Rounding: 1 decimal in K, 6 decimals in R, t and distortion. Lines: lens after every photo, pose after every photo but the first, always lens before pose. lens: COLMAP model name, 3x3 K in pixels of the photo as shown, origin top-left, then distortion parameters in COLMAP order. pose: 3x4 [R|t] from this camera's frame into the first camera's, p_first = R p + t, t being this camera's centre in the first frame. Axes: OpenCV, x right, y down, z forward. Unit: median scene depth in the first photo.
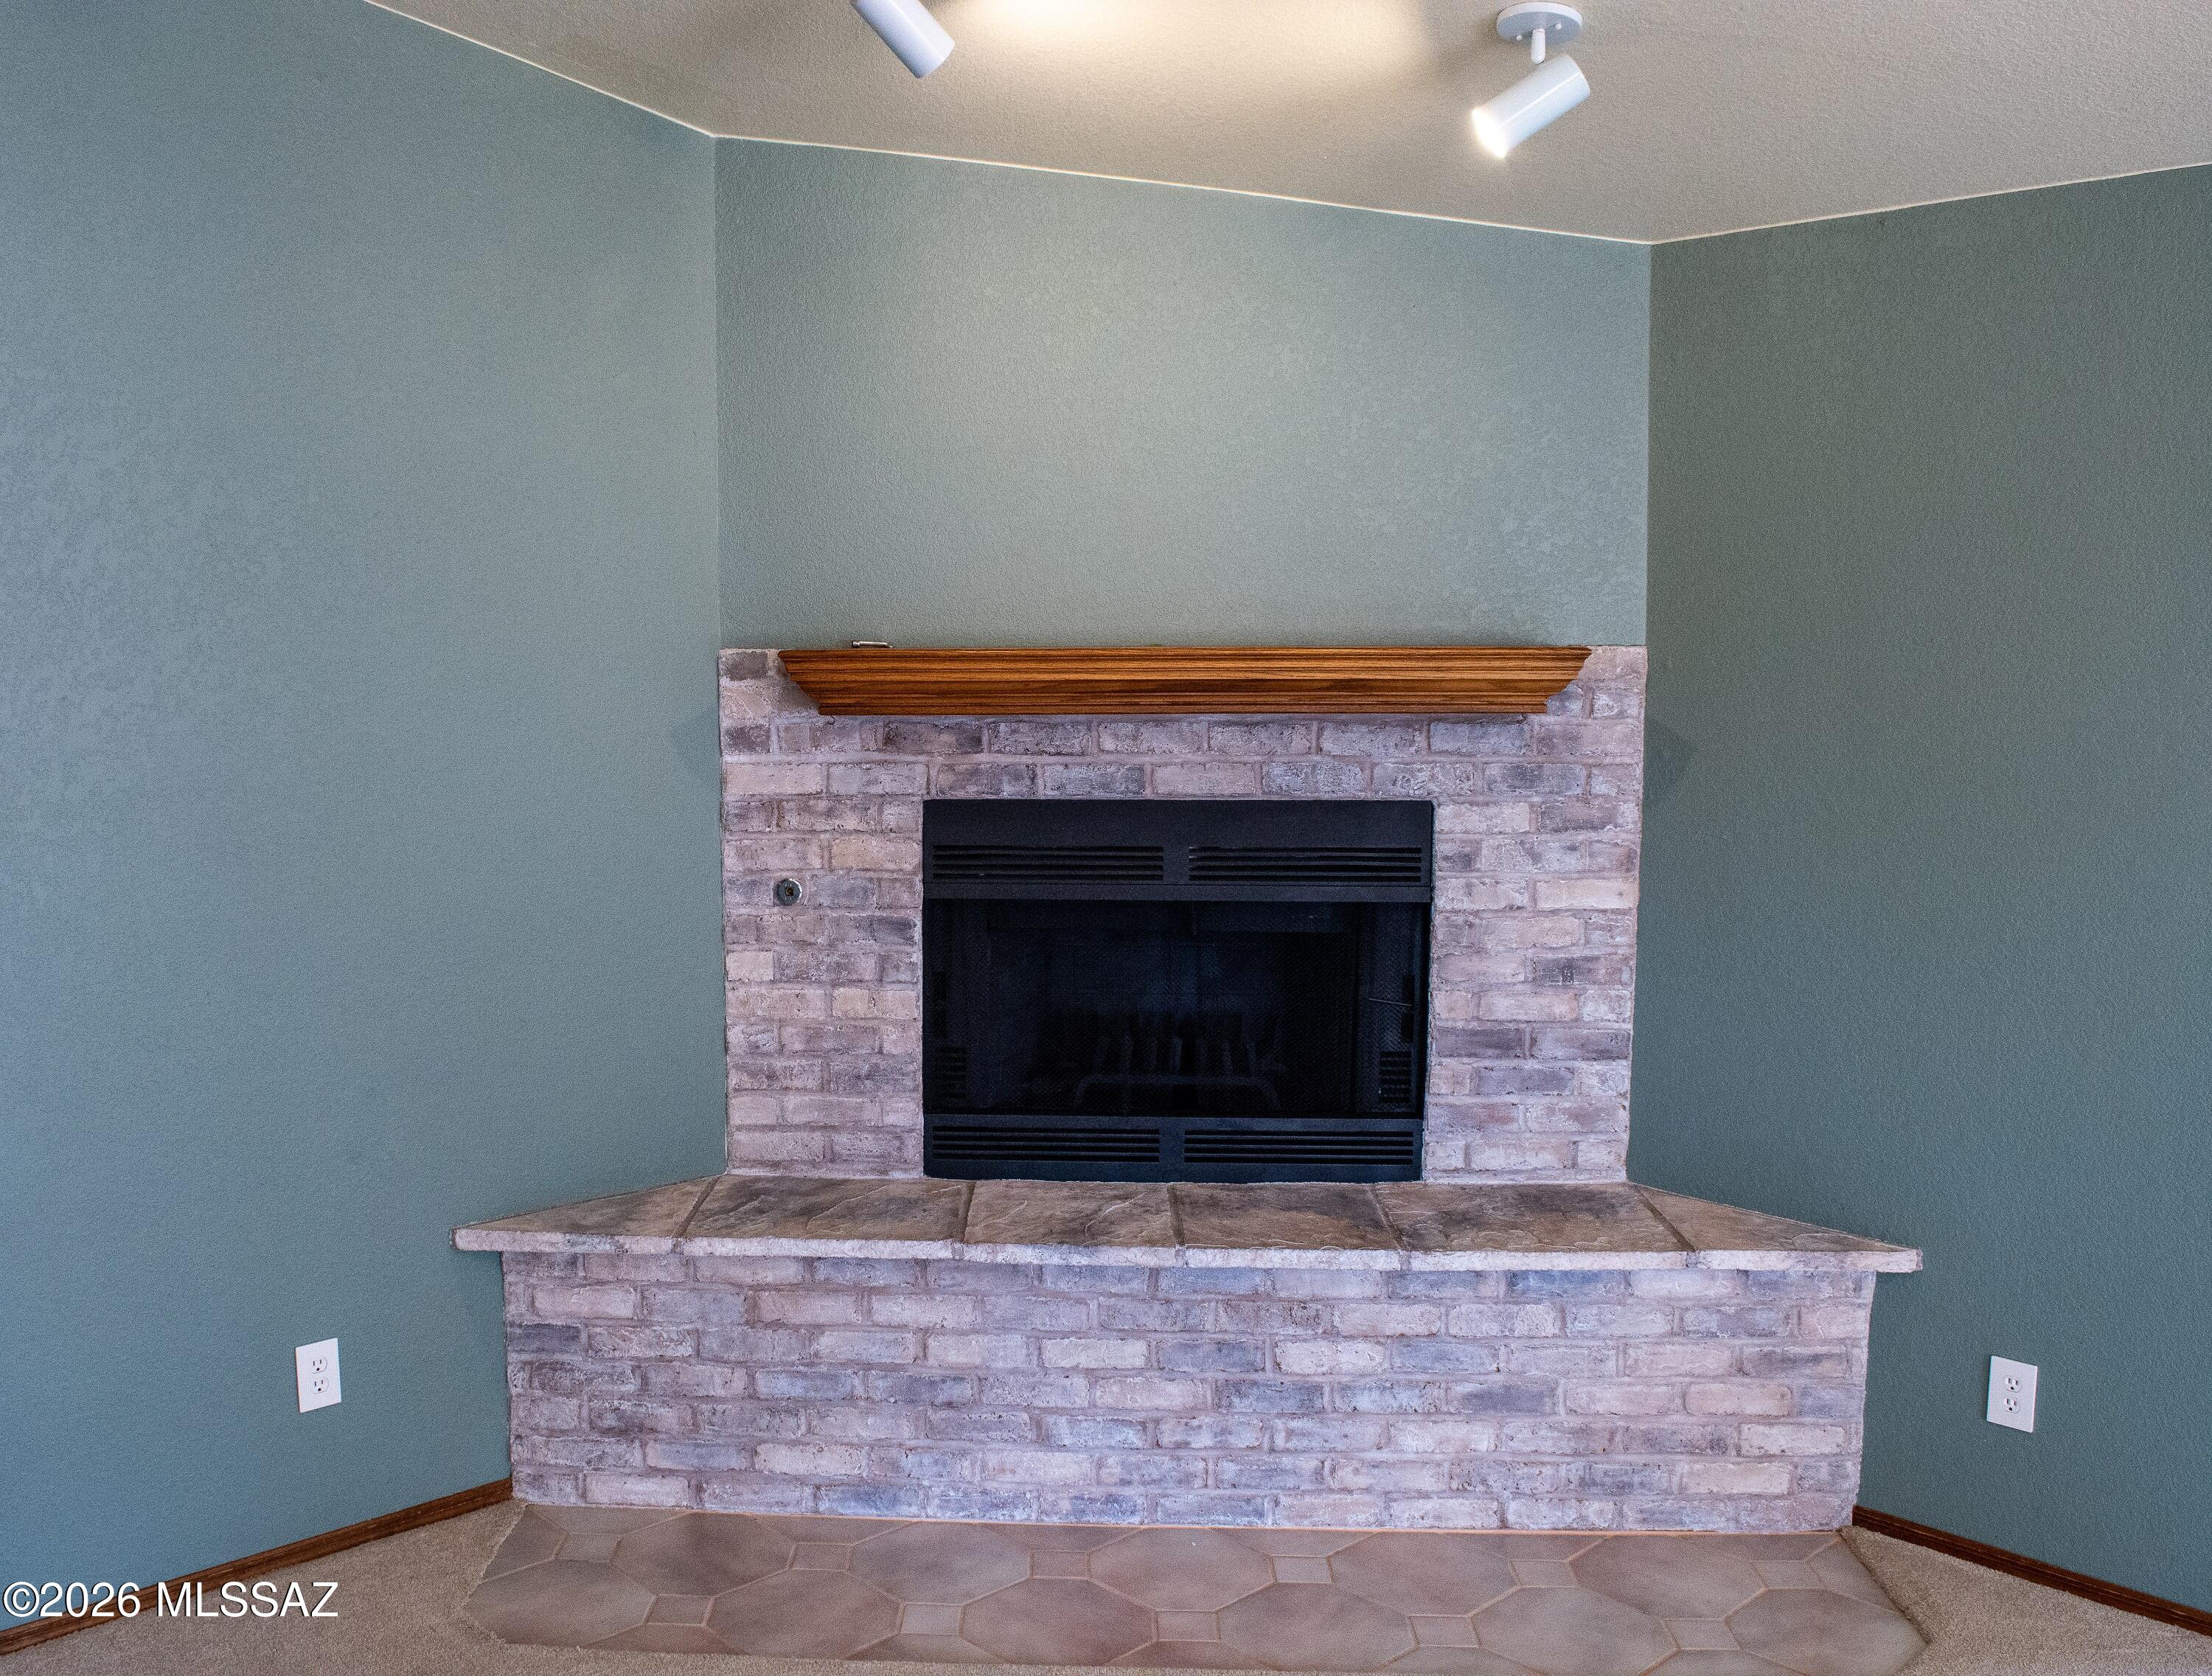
lens RADIAL K [[1986.5, 0, 1105.6], [0, 1986.5, 867.8], [0, 0, 1]] dist [-0.005397, -0.006525]
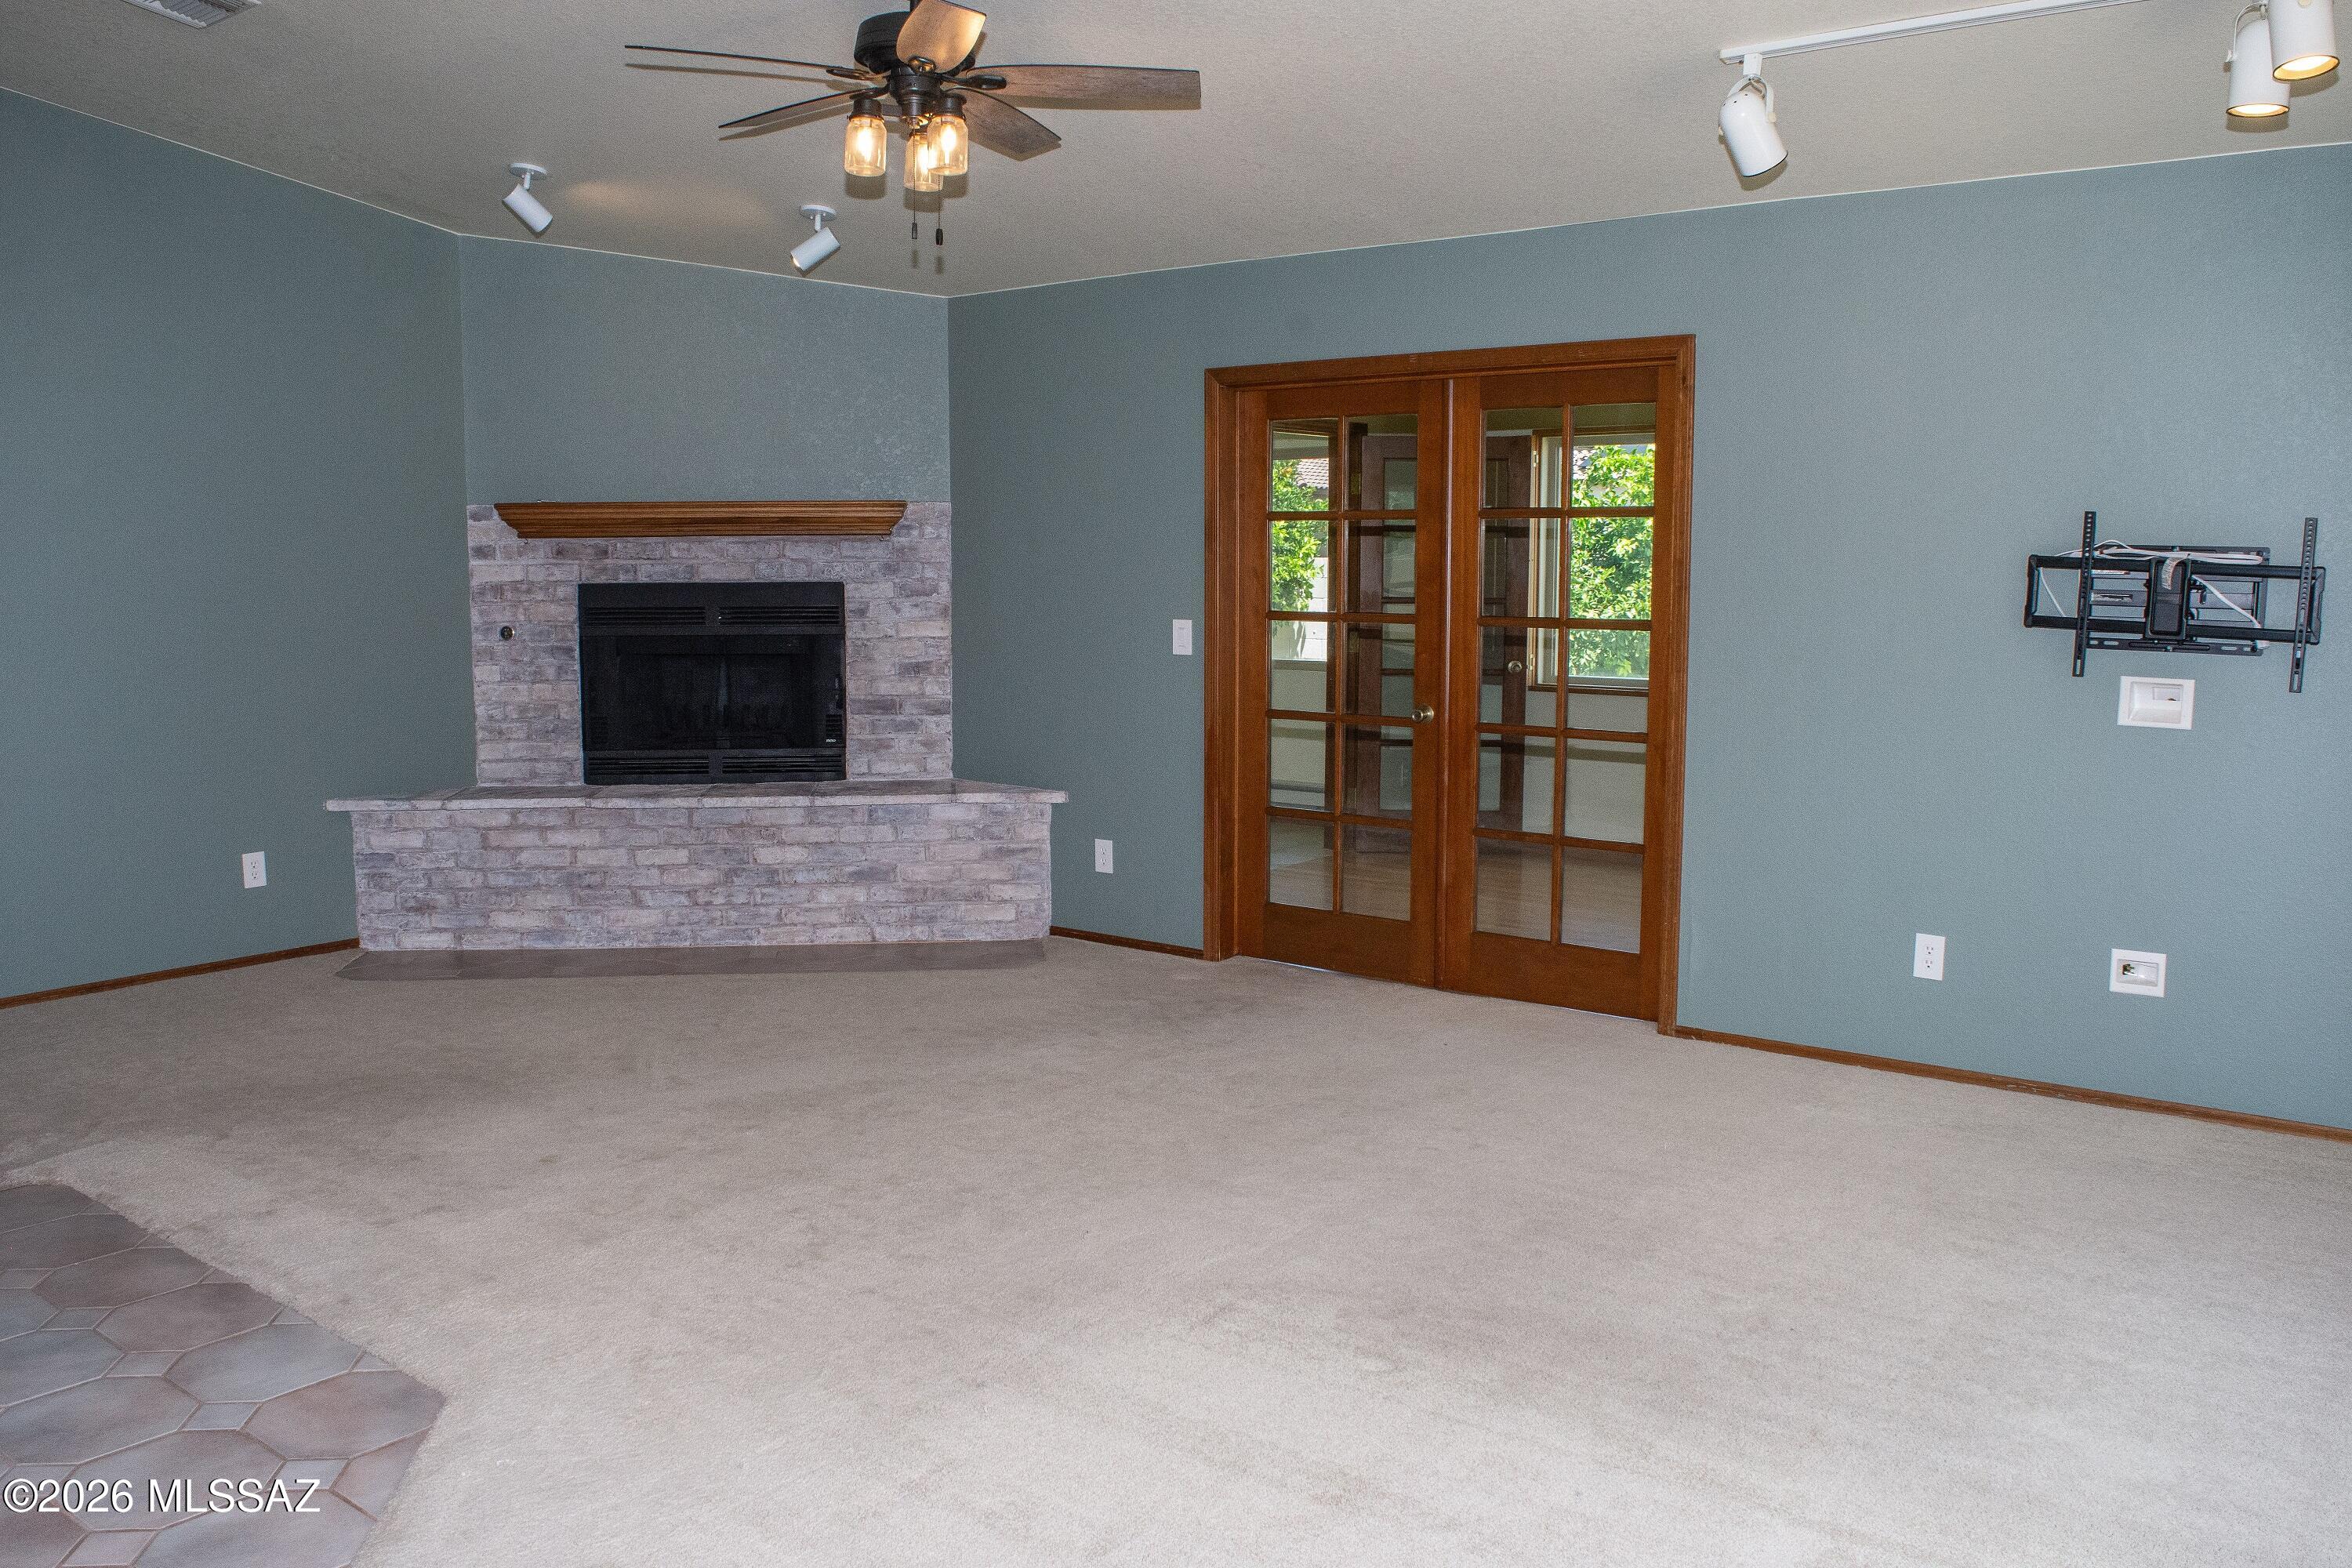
lens RADIAL K [[1873.8, 0, 1176.0], [0, 1873.8, 784.0], [0, 0, 1]] dist [-0.003810, 0.003695]
pose [[0.994803, -0.016291, 0.100508, 0.306770], [0.016735, 0.999854, -0.003569, 0.180511], [-0.100436, 0.005232, 0.994930, -0.881005]]
